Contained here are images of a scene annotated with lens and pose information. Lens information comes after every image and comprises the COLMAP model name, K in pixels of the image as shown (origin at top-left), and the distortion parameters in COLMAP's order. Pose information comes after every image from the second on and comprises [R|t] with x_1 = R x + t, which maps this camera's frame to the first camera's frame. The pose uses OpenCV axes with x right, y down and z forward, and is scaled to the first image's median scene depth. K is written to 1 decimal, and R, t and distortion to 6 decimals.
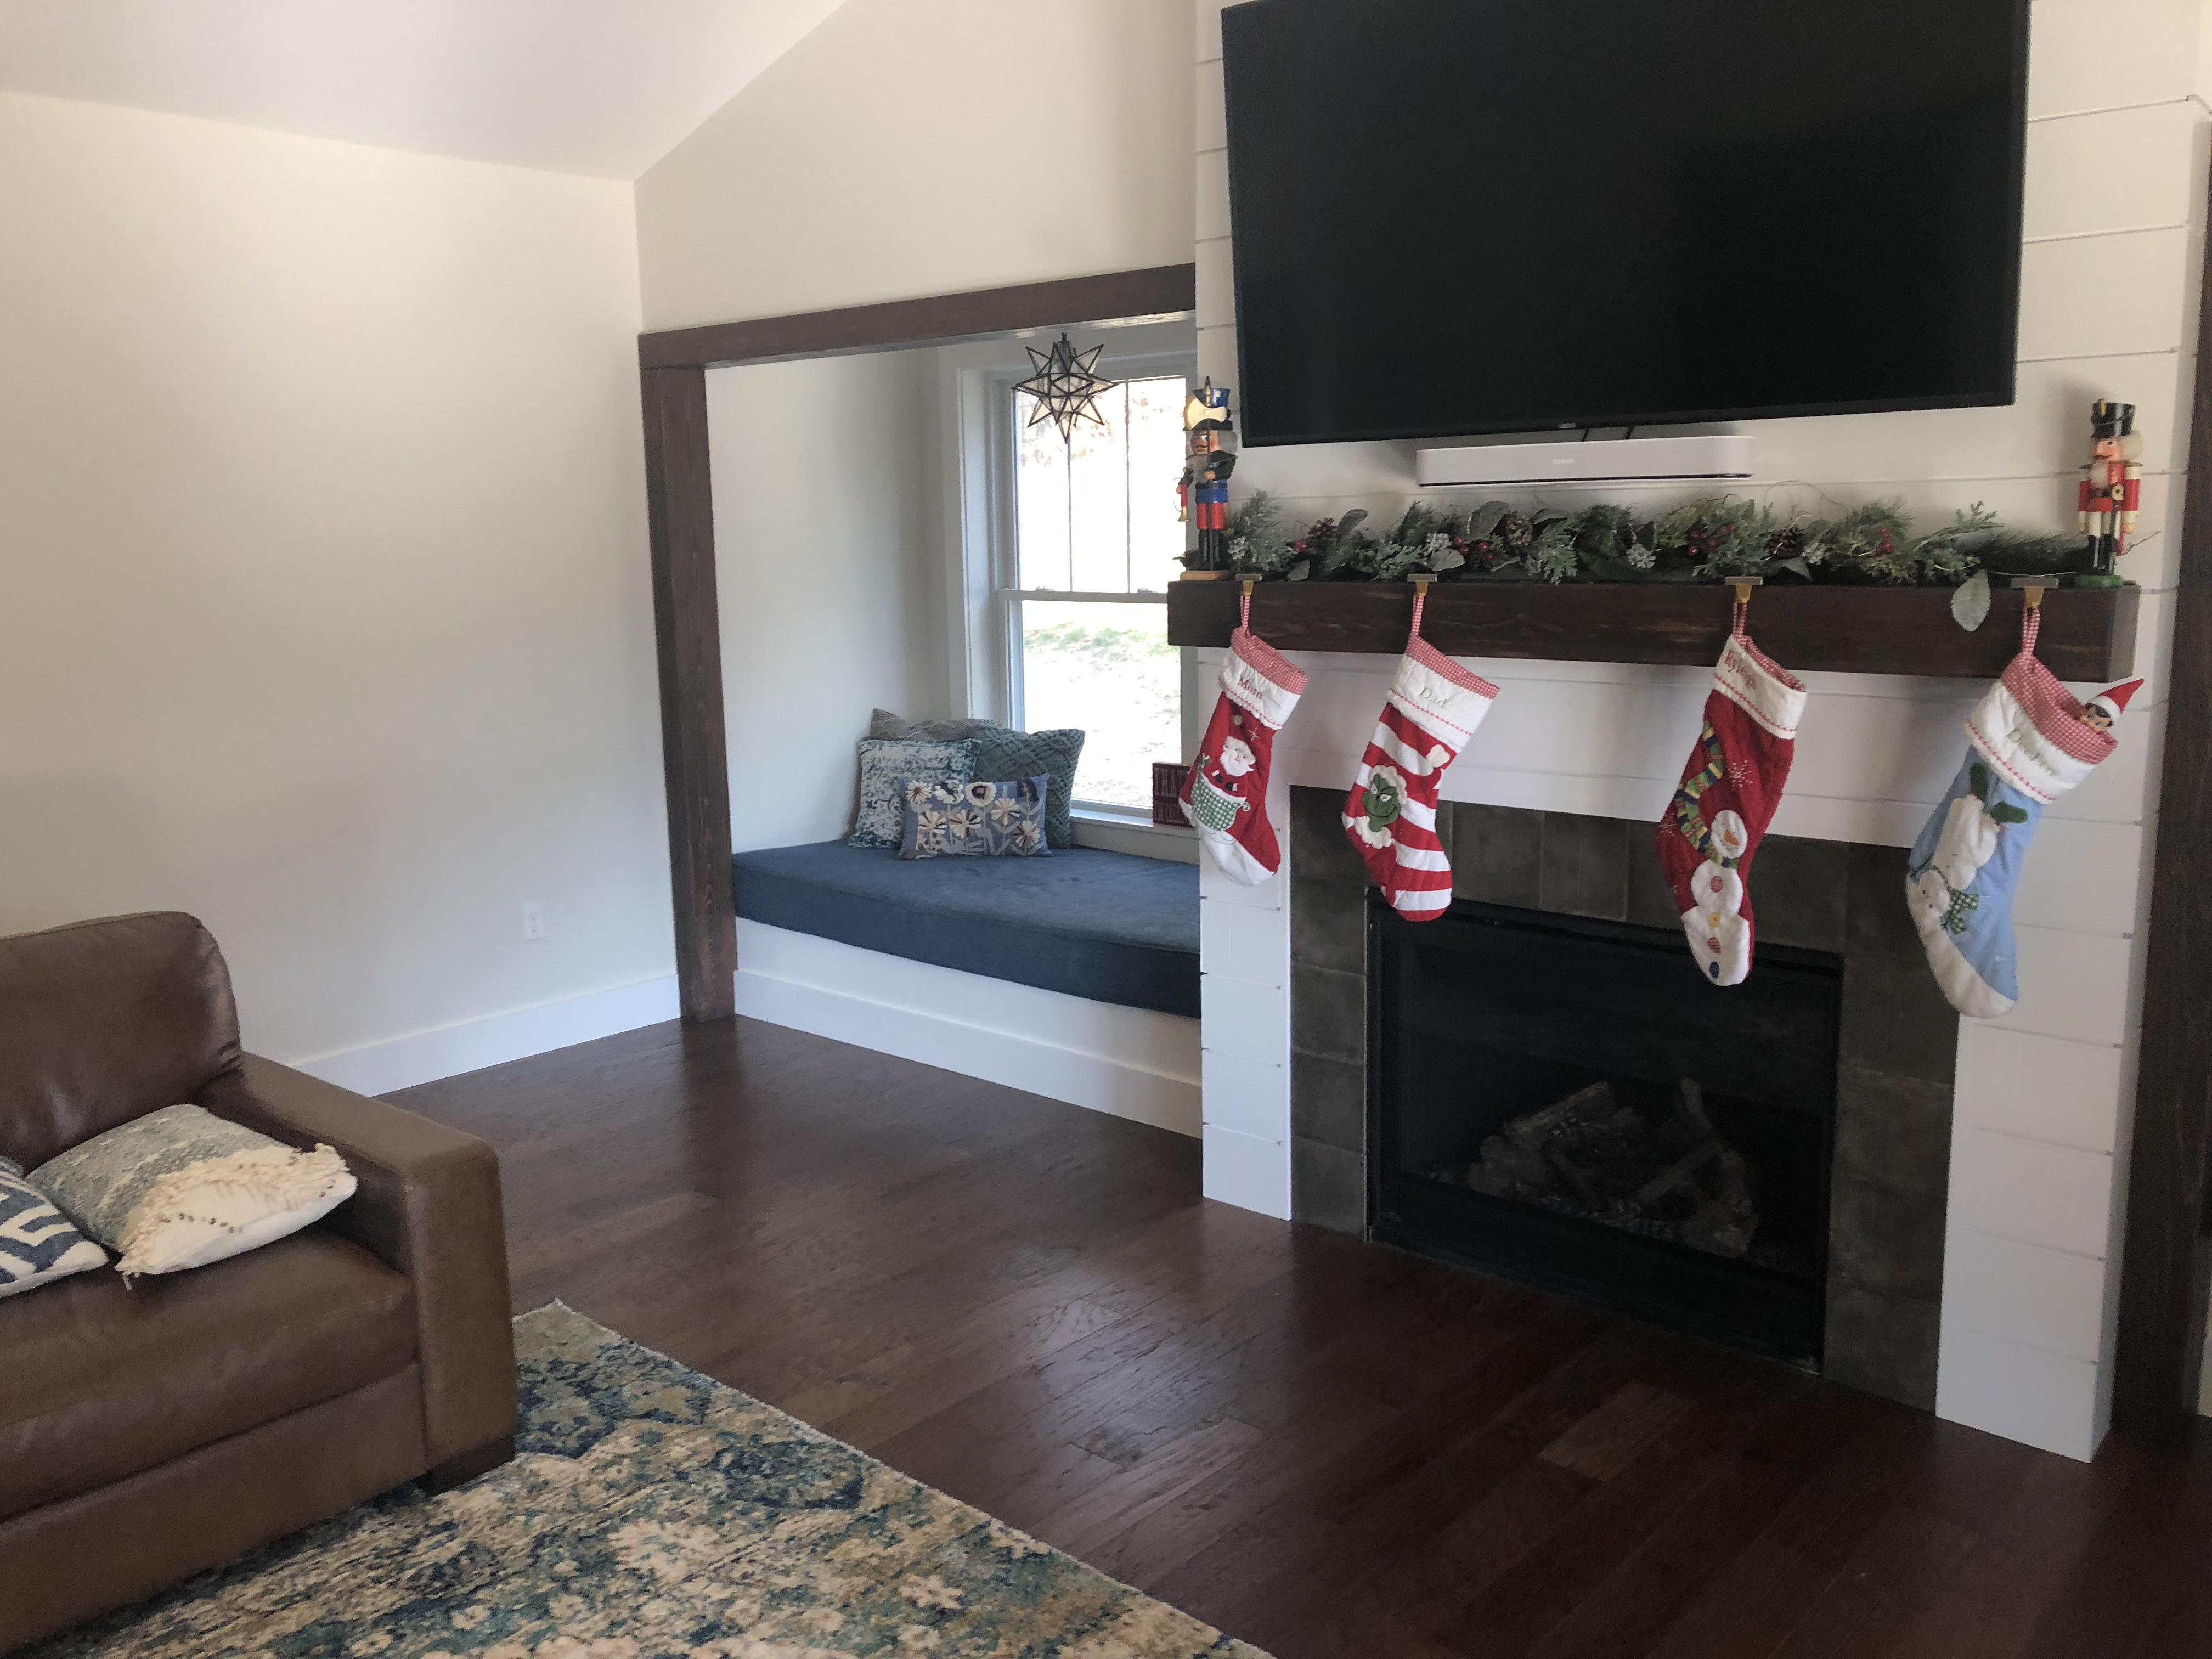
lens RADIAL K [[1809.4, 0, 1097.3], [0, 1809.4, 836.7], [0, 0, 1]] dist [0.039480, -0.013417]
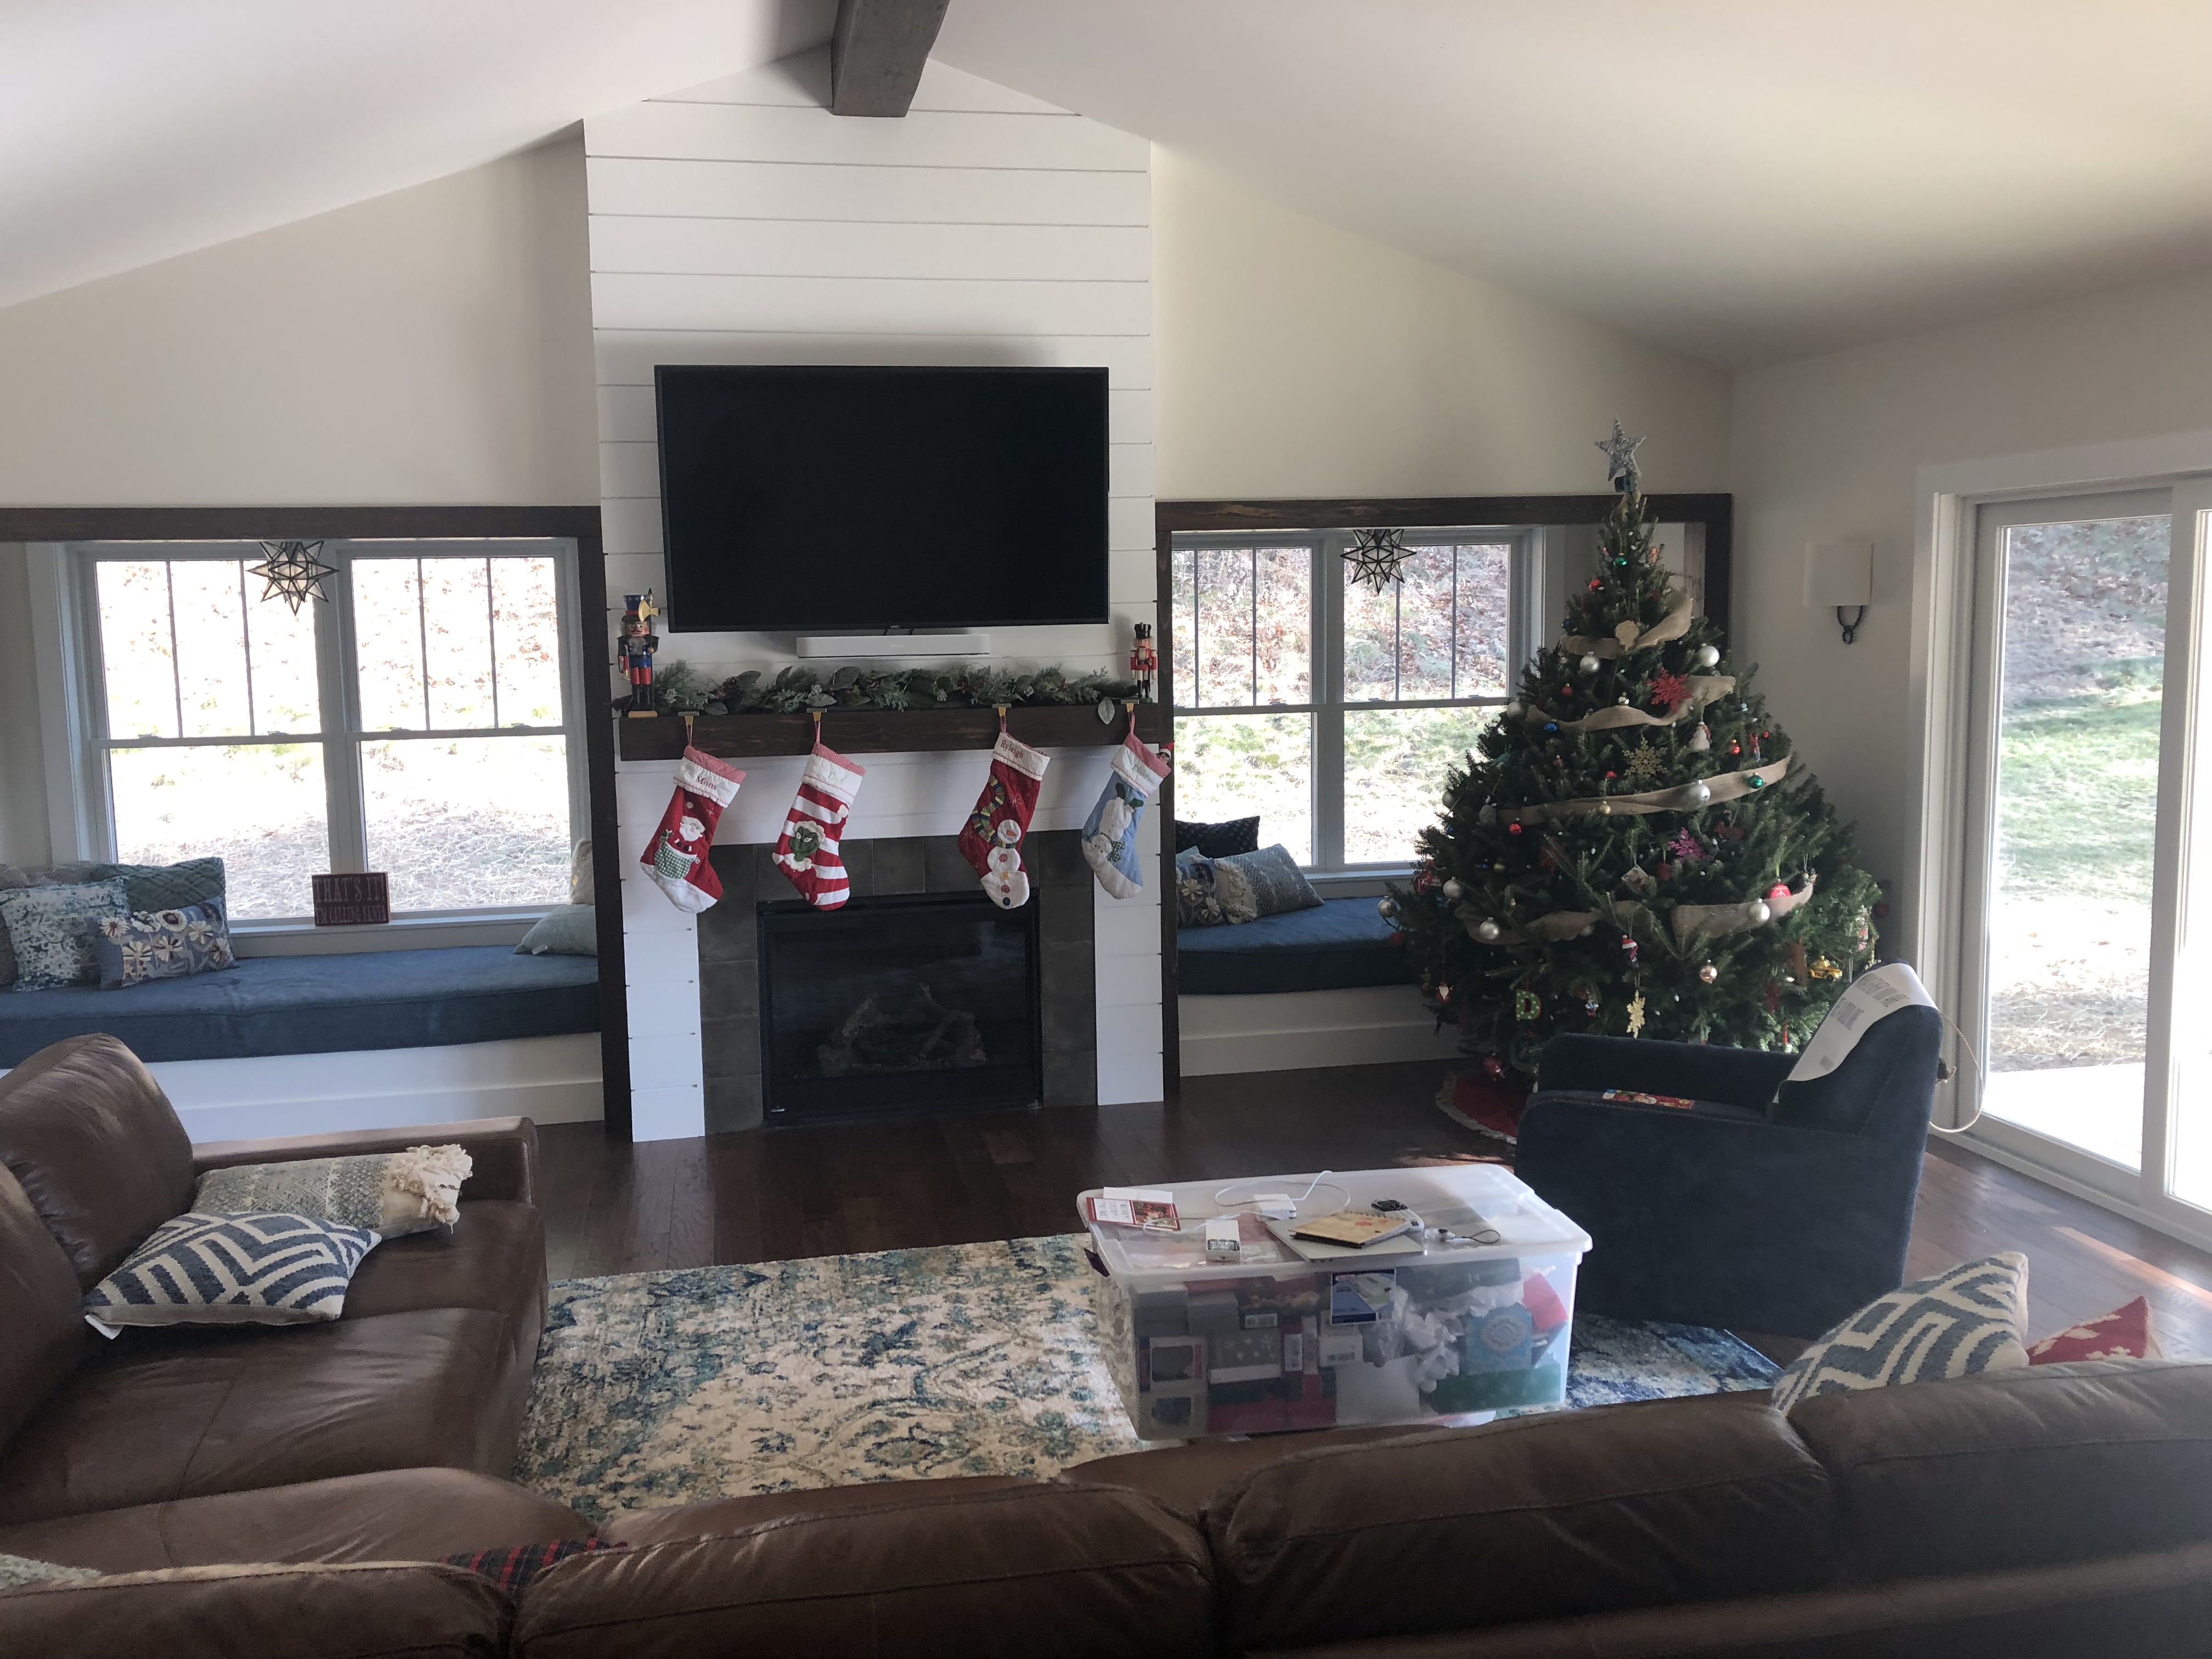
lens RADIAL K [[1809.4, 0, 1119.2], [0, 1809.4, 823.4], [0, 0, 1]] dist [0.039480, -0.013417]
pose [[0.577336, -0.087726, 0.811781, -1.056794], [0.149206, 0.988806, 0.000742, 0.005589], [-0.802758, 0.120694, 0.583962, -0.225030]]
